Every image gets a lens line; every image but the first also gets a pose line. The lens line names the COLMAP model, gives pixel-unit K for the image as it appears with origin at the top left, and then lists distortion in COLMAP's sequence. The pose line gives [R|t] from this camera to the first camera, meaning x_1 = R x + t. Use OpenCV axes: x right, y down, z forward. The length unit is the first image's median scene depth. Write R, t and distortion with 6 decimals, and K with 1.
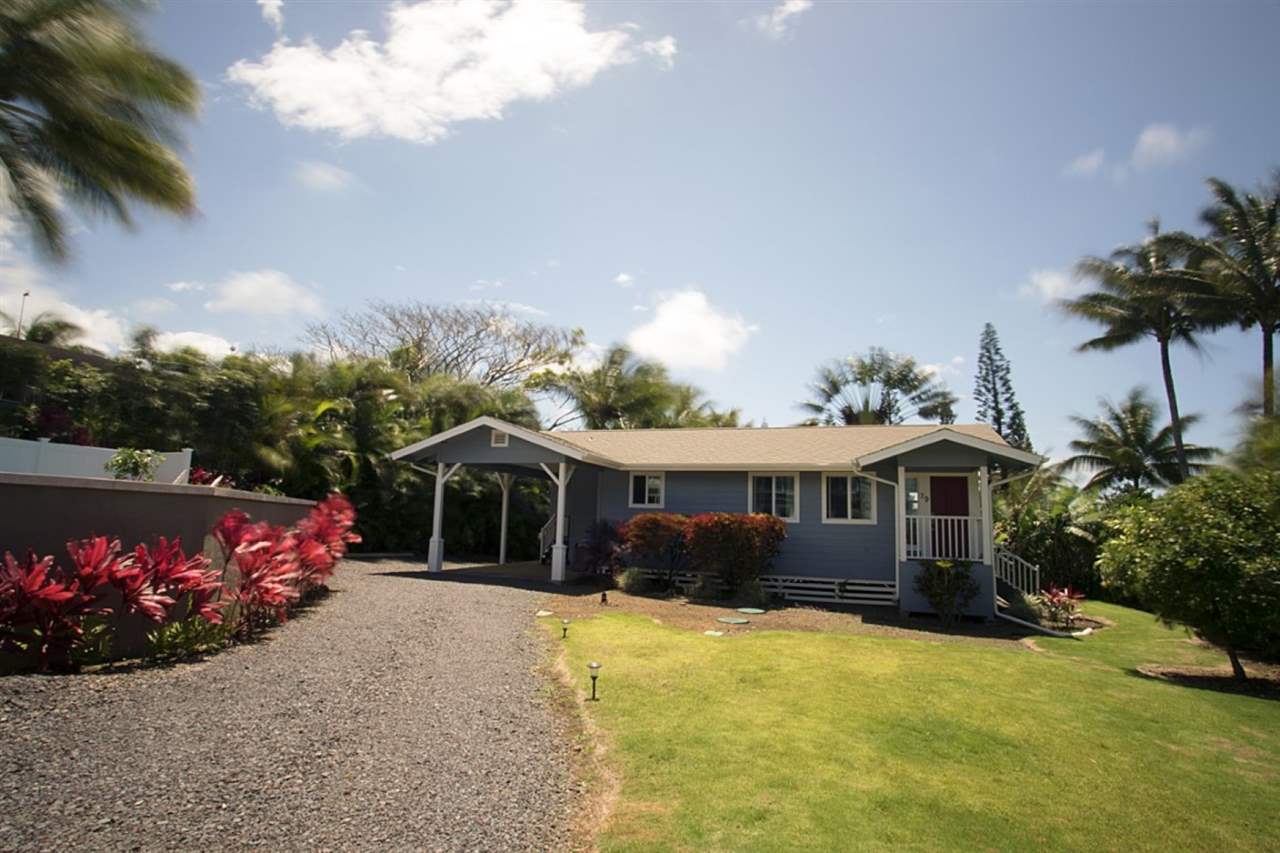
lens RADIAL K [[663.7, 0, 640.0], [0, 663.7, 426.5], [0, 0, 1]] dist [-0.002201, -0.016403]
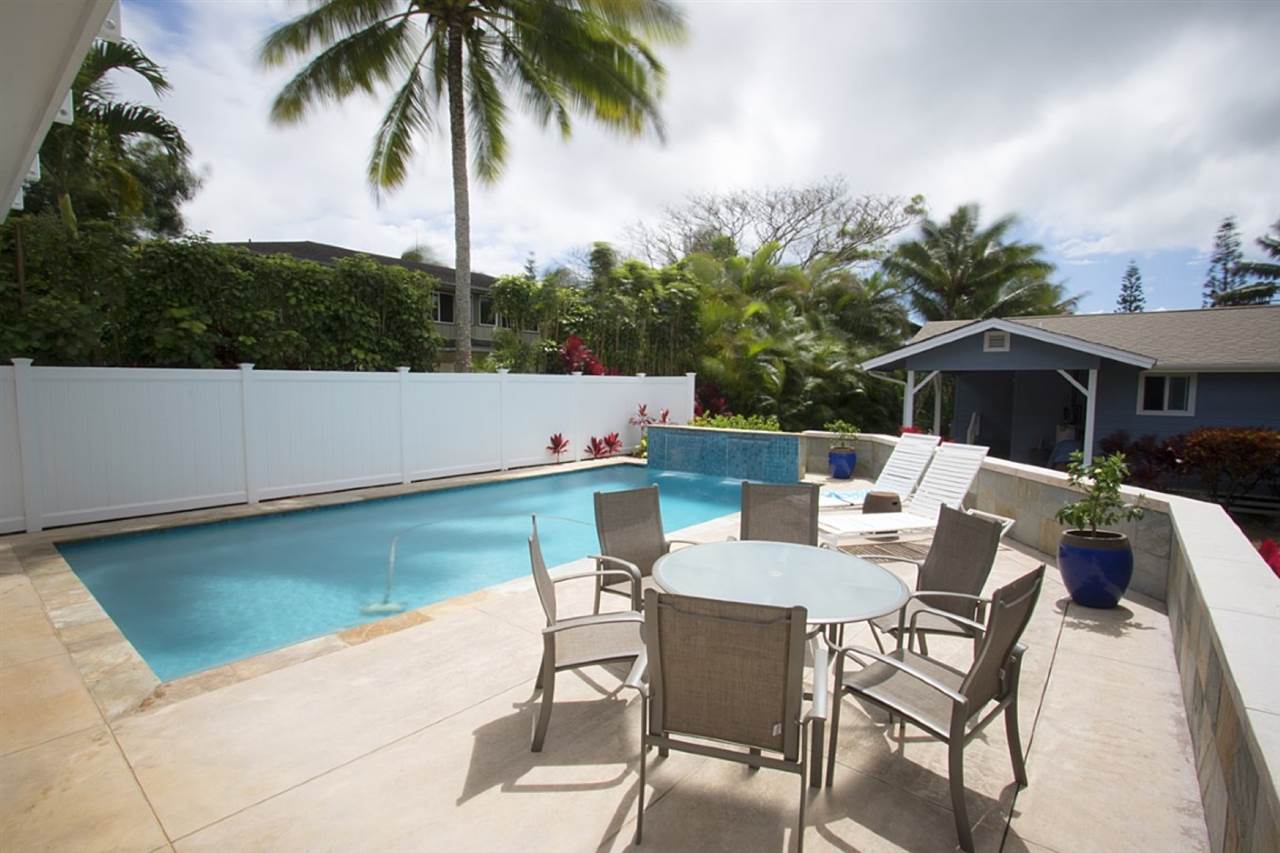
lens RADIAL K [[603.1, 0, 640.6], [0, 603.1, 442.4], [0, 0, 1]] dist [-0.008779, -0.000162]
pose [[0.952124, 0.003414, -0.305693, -0.384722], [0.068119, 0.972430, 0.223024, -0.055692], [0.298027, -0.233170, 0.925641, 0.106095]]
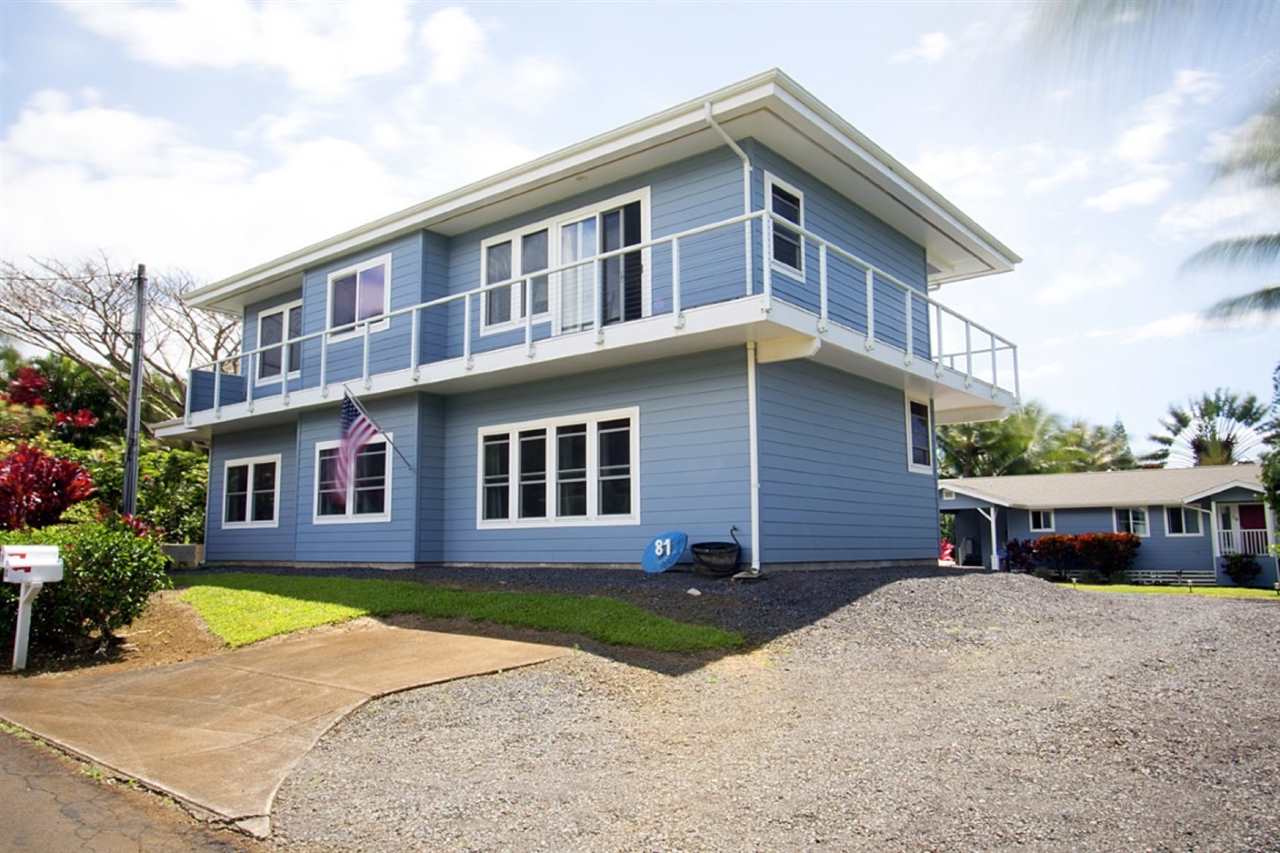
lens RADIAL K [[918.8, 0, 640.0], [0, 918.8, 426.5], [0, 0, 1]] dist [0.005125, 0.003221]
pose [[0.955766, -0.071689, -0.285257, -0.264213], [0.074893, 0.997192, 0.000322, -0.198634], [0.284433, -0.021672, 0.958451, -1.373221]]
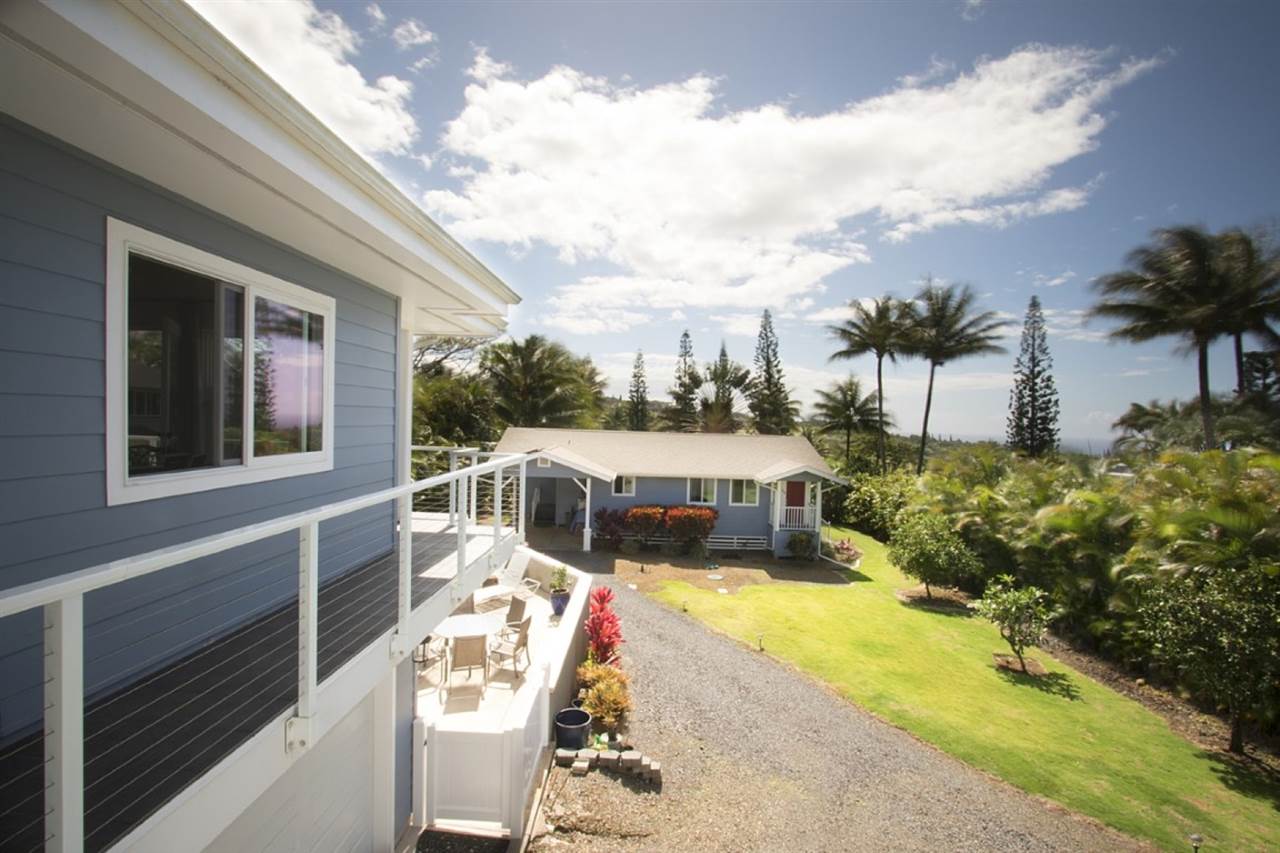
lens RADIAL K [[586.2, 0, 640.0], [0, 586.2, 426.5], [0, 0, 1]] dist [0.000492, 0.000061]
pose [[0.938604, -0.003810, 0.344976, -0.438633], [-0.055829, 0.985082, 0.162779, -0.272986], [-0.340450, -0.172045, 0.924389, -0.284852]]
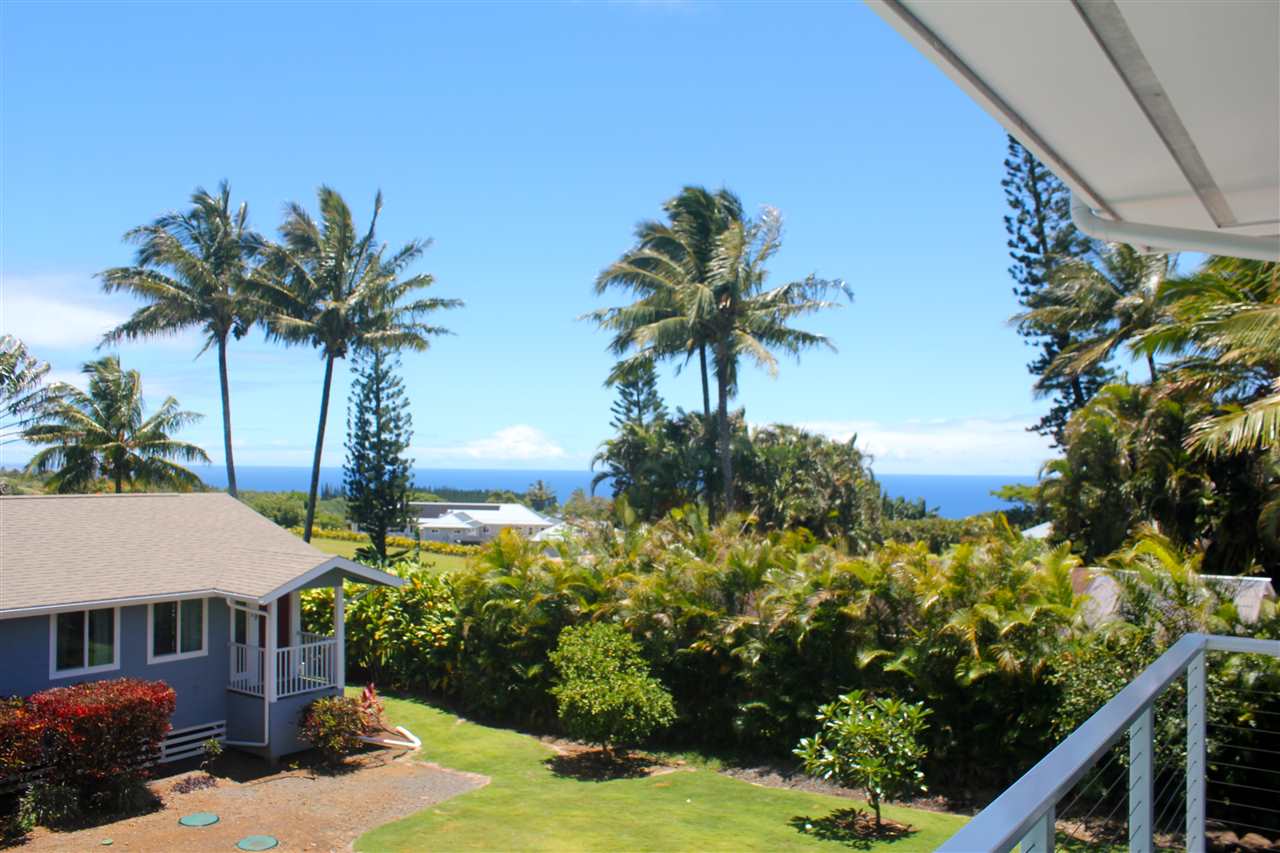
lens RADIAL K [[1057.0, 0, 666.6], [0, 1057.0, 430.3], [0, 0, 1]] dist [-0.171166, 0.127823]
pose [[0.214901, 0.003544, 0.976629, -0.647520], [-0.146023, 0.988869, 0.028542, -0.210469], [-0.965658, -0.148744, 0.213027, 0.221893]]
